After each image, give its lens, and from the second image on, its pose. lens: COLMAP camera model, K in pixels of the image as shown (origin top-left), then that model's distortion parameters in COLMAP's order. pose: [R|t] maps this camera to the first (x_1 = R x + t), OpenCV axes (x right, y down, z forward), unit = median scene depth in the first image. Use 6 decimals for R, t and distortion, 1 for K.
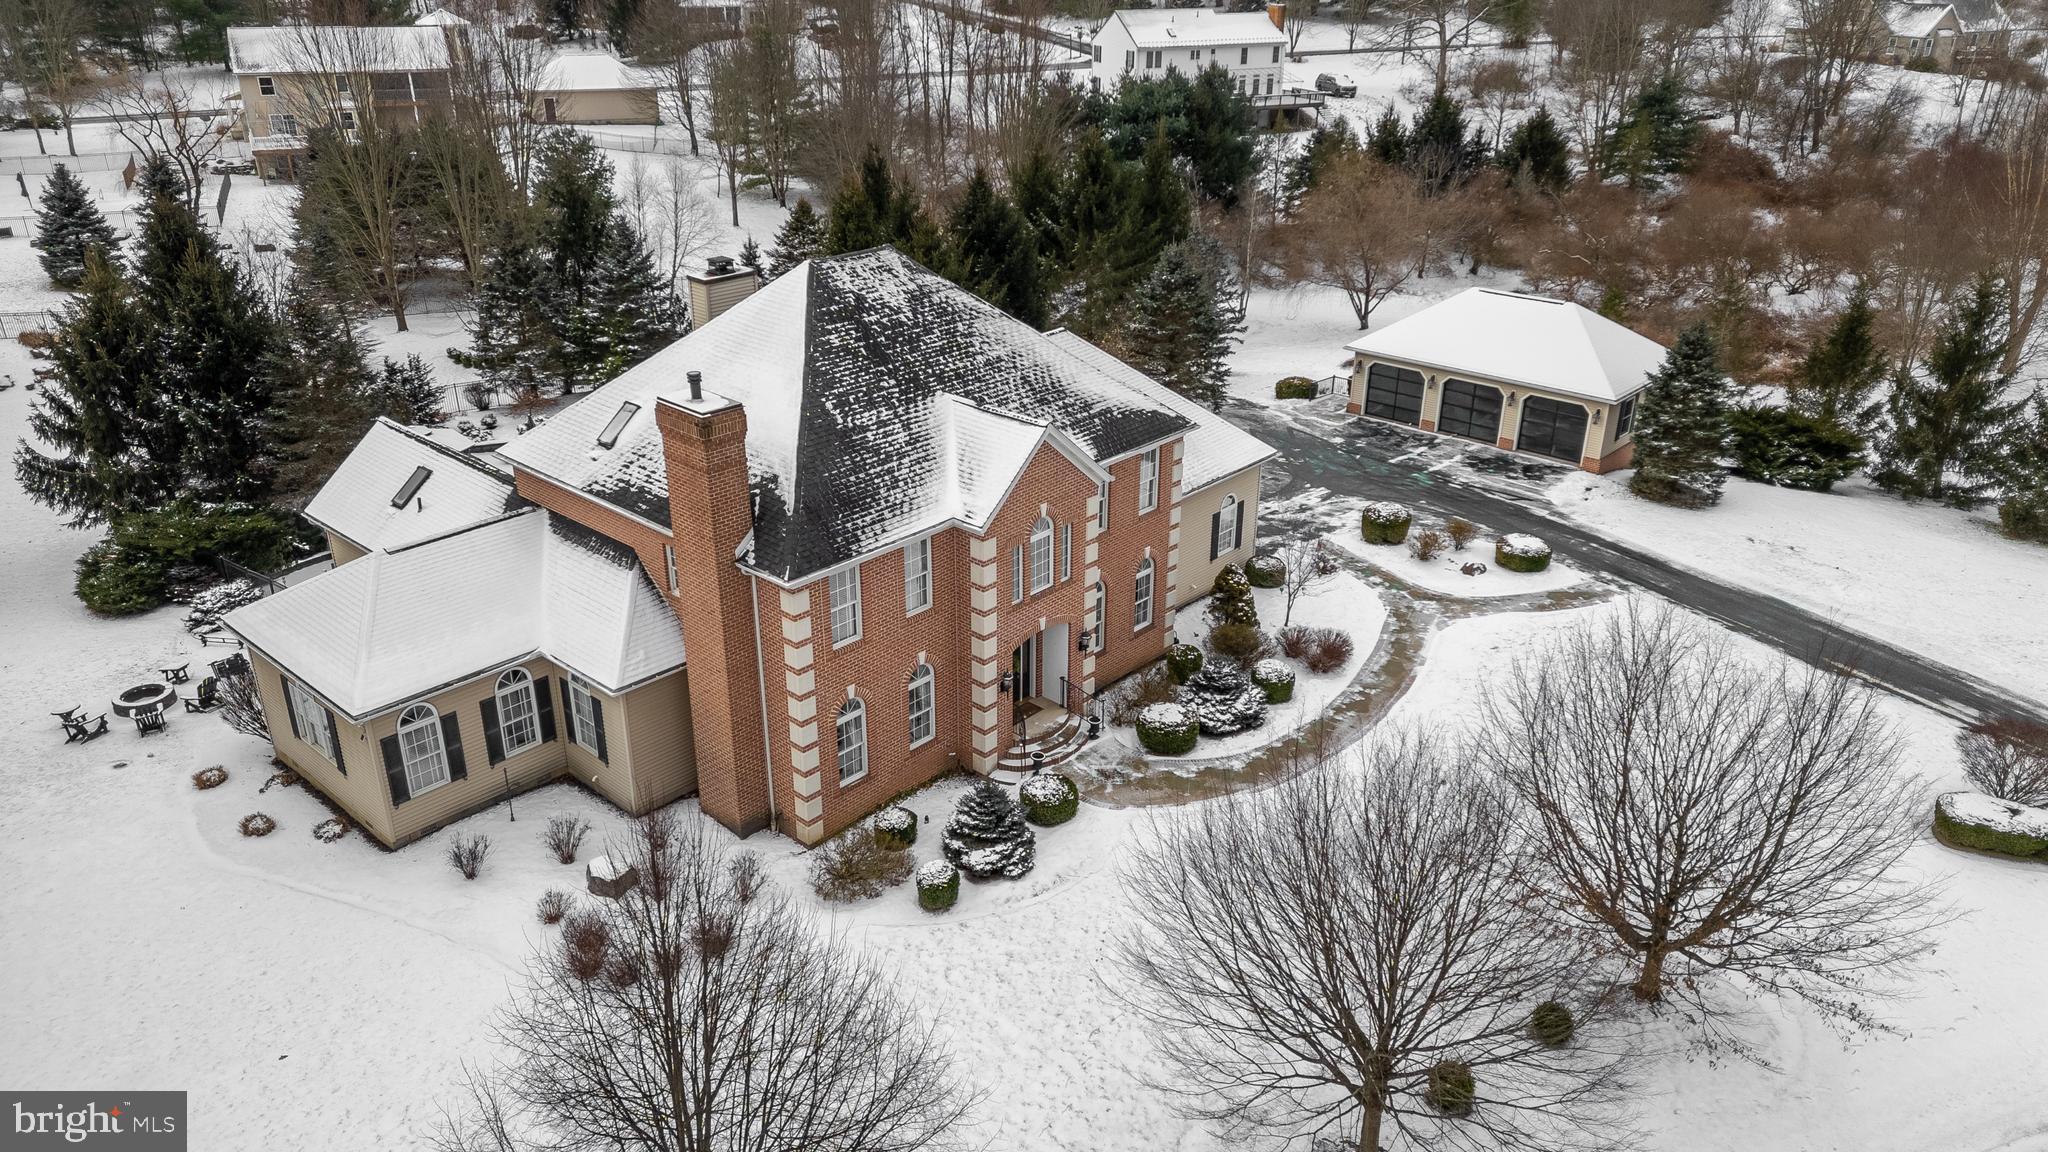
lens RADIAL K [[1415.3, 0, 1026.5], [0, 1415.3, 565.3], [0, 0, 1]] dist [0.100981, -0.106670]
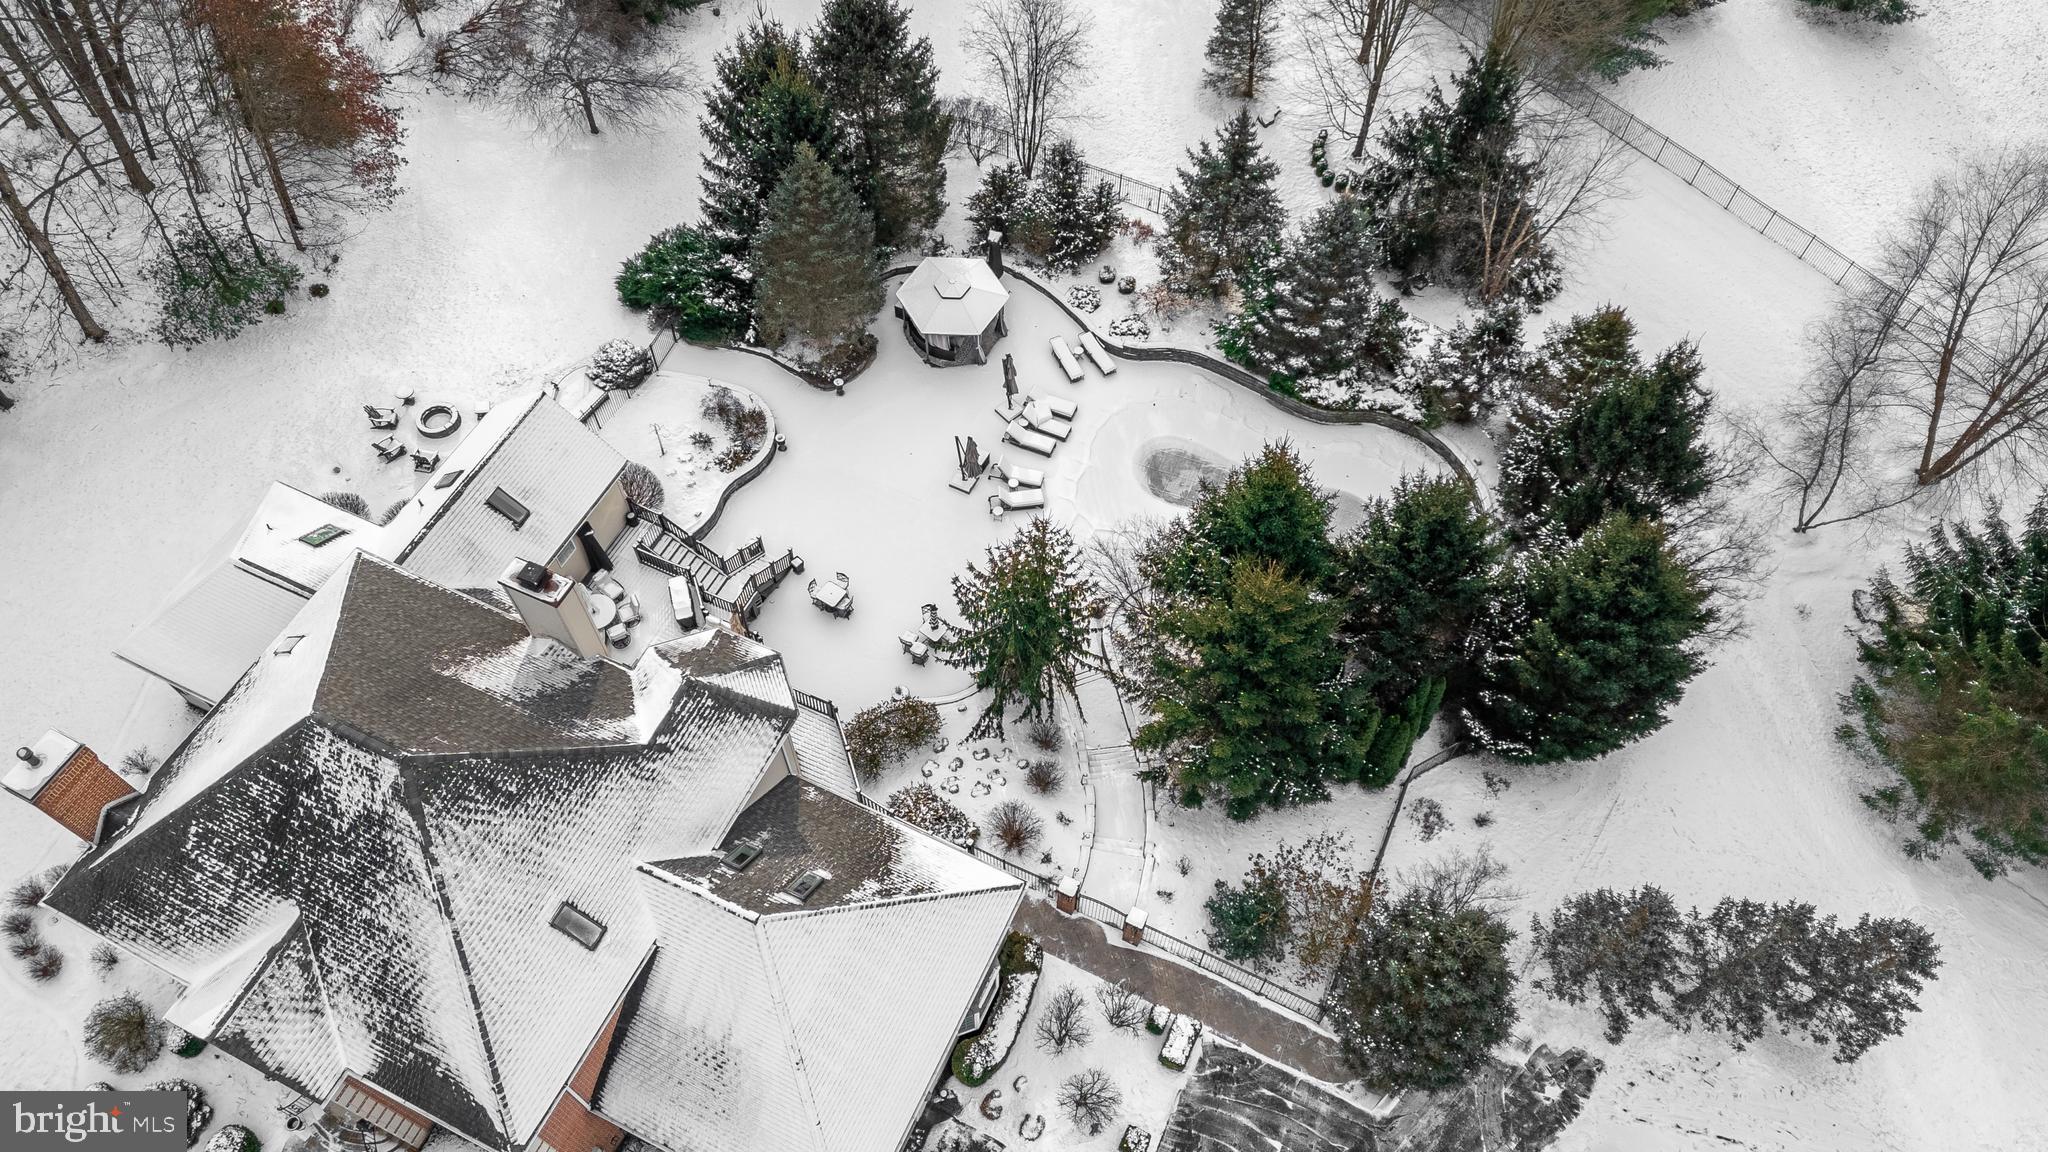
lens RADIAL K [[1415.3, 0, 1026.5], [0, 1415.3, 565.3], [0, 0, 1]] dist [0.100981, -0.106670]
pose [[0.293061, 0.807488, -0.511936, 0.305485], [-0.399141, 0.589882, 0.701945, -0.866228], [0.868794, -0.001378, 0.495172, 0.709459]]
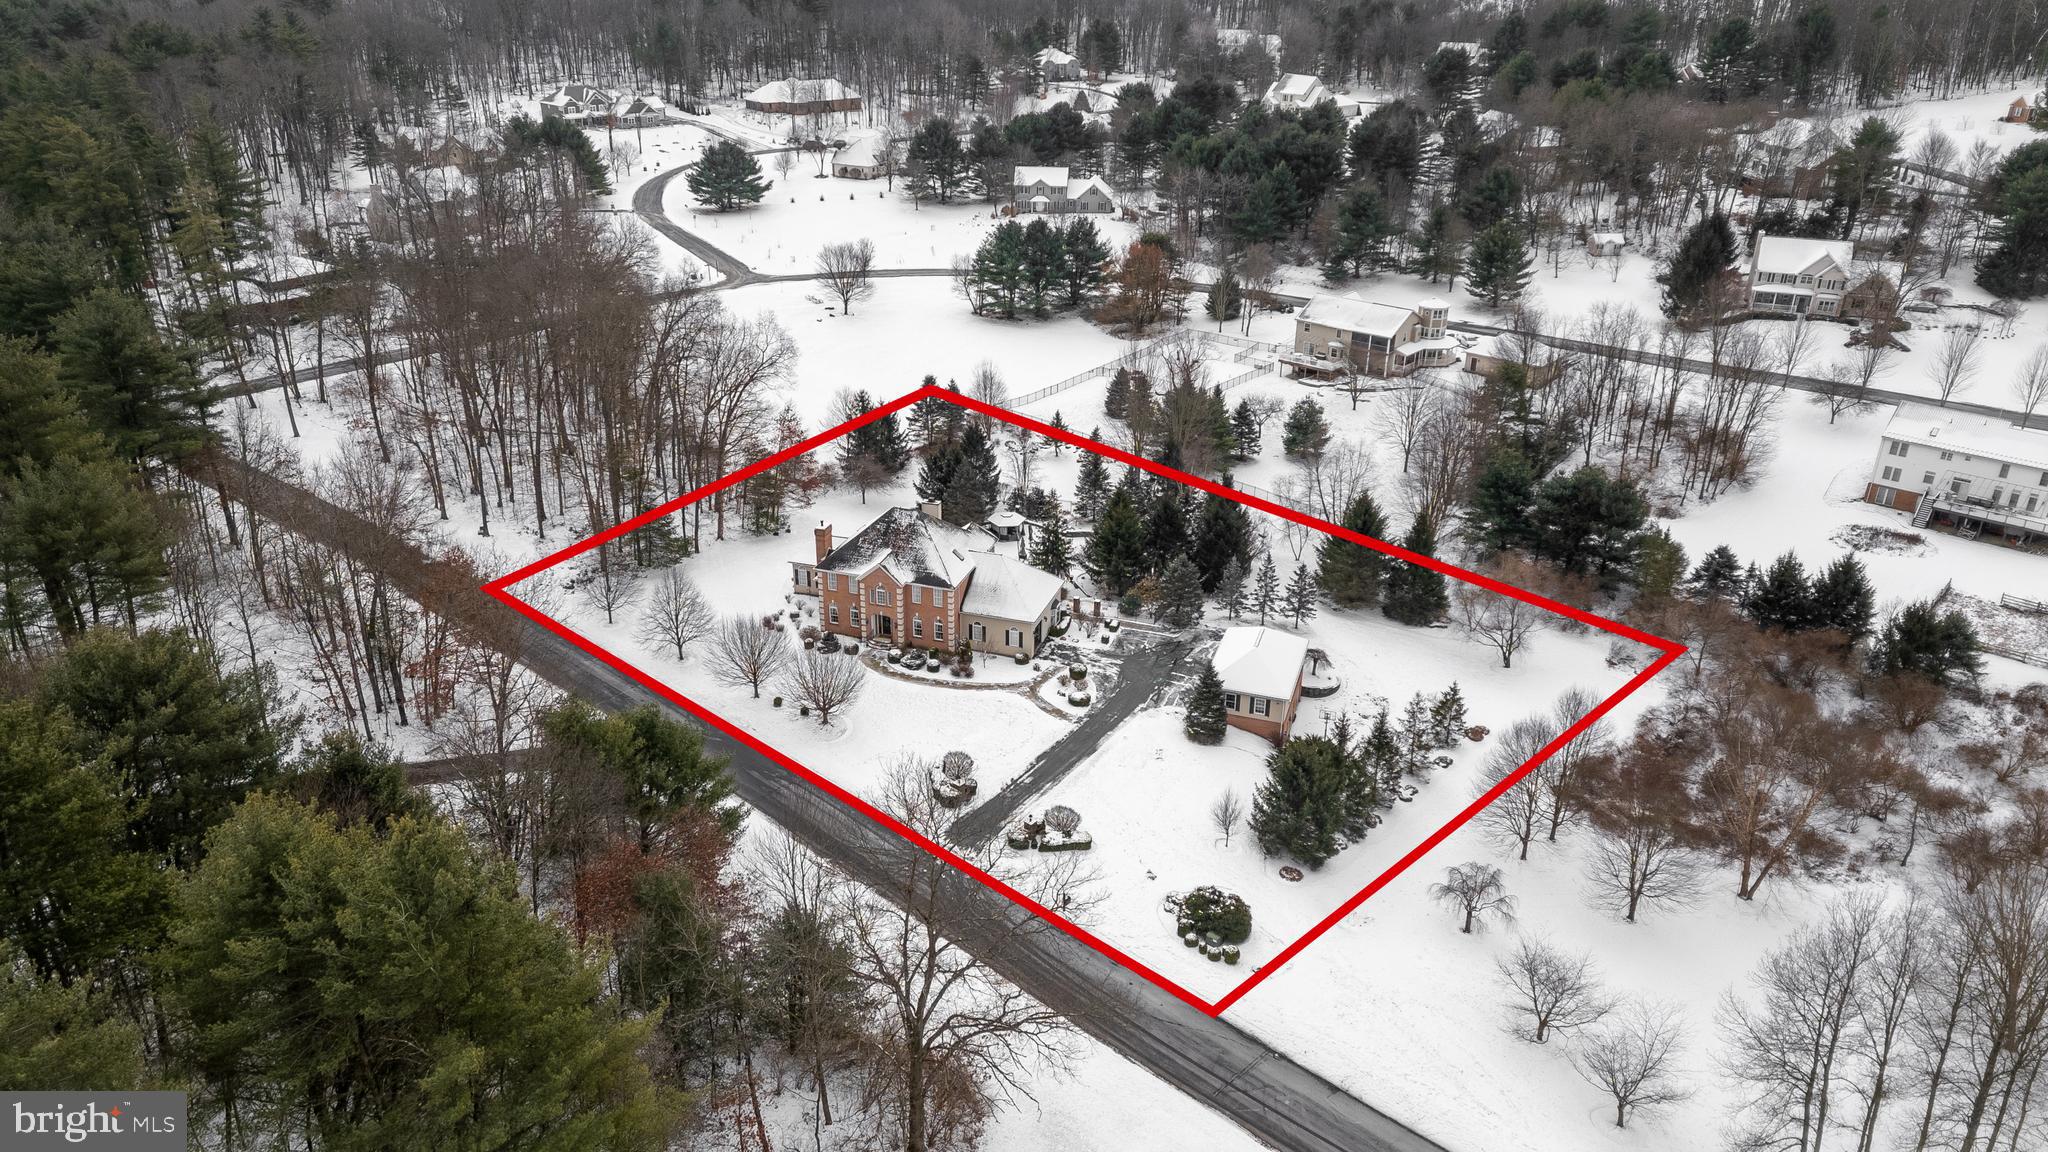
lens RADIAL K [[1415.3, 0, 1026.5], [0, 1415.3, 565.3], [0, 0, 1]] dist [0.100981, -0.106670]
pose [[0.412066, 0.380175, -0.828051, 2.512771], [-0.380185, 0.897641, 0.222933, -0.821156], [0.828046, 0.222950, 0.514425, -0.517339]]
